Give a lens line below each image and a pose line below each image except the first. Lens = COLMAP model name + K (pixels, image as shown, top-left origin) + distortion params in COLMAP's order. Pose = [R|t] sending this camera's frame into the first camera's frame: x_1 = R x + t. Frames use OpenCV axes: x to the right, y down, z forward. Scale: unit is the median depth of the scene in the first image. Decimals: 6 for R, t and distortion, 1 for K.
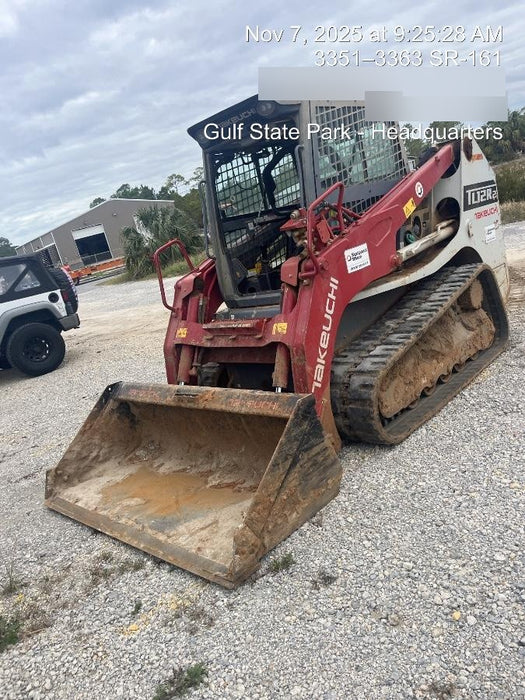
lens RADIAL K [[526.1, 0, 264.2], [0, 526.1, 341.0], [0, 0, 1]] dist [0.057361, -0.065254]
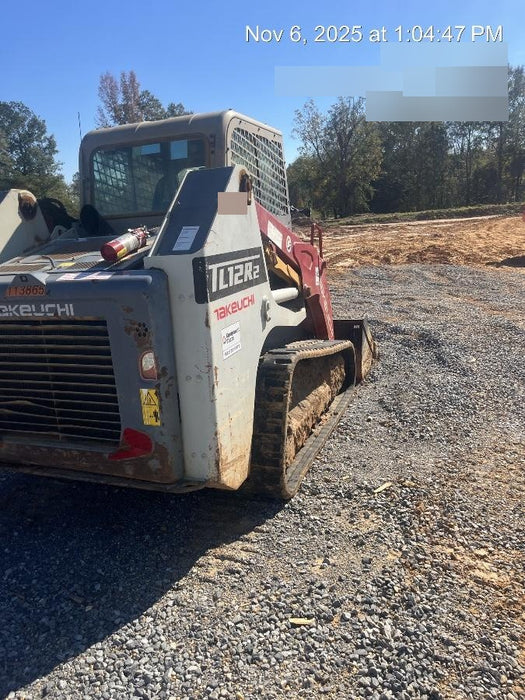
lens RADIAL K [[527.0, 0, 262.5], [0, 527.0, 350.0], [0, 0, 1]] dist [0.065806, -0.085360]
pose [[0.913217, 0.055286, 0.403705, 0.273253], [-0.045228, 0.998384, -0.034416, -0.226930], [-0.404955, 0.013171, 0.914242, 0.610580]]
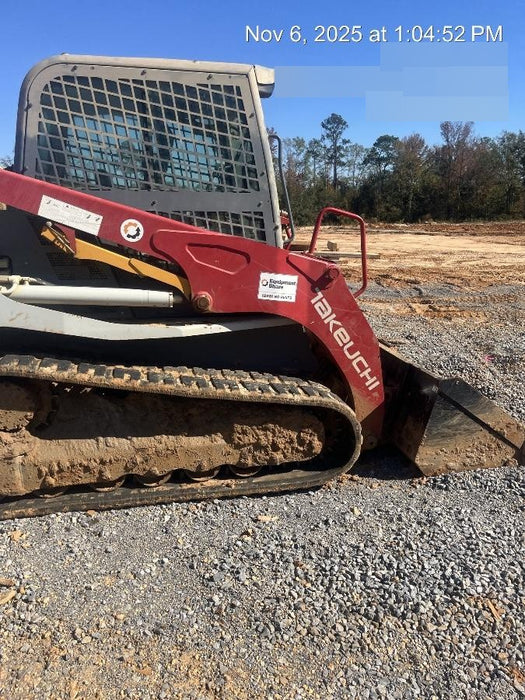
lens RADIAL K [[525.3, 0, 278.8], [0, 525.3, 359.6], [0, 0, 1]] dist [0.065744, -0.058795]
pose [[0.815348, 0.346565, -0.463789, 1.347169], [-0.283092, 0.937408, 0.202795, -0.520896], [0.505041, -0.034054, 0.862423, 0.985393]]
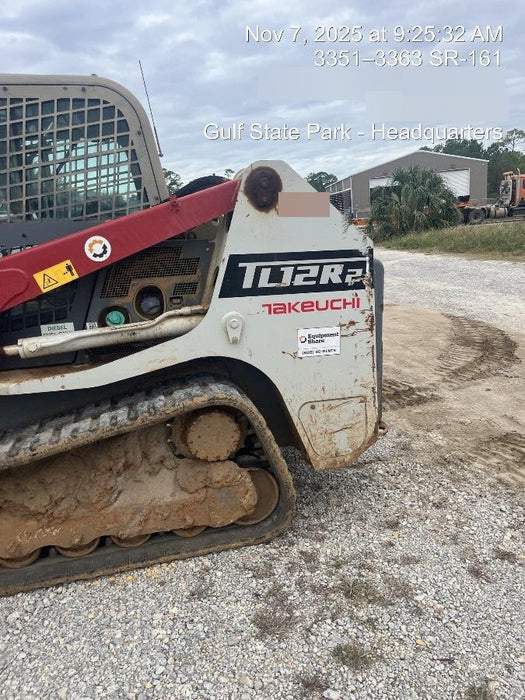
lens RADIAL K [[527.0, 0, 262.5], [0, 527.0, 350.0], [0, 0, 1]] dist [0.065806, -0.085360]
pose [[0.833107, 0.302950, -0.462768, 0.863541], [-0.255050, 0.952815, 0.164598, -0.367065], [0.490797, -0.019098, 0.871065, 0.646453]]
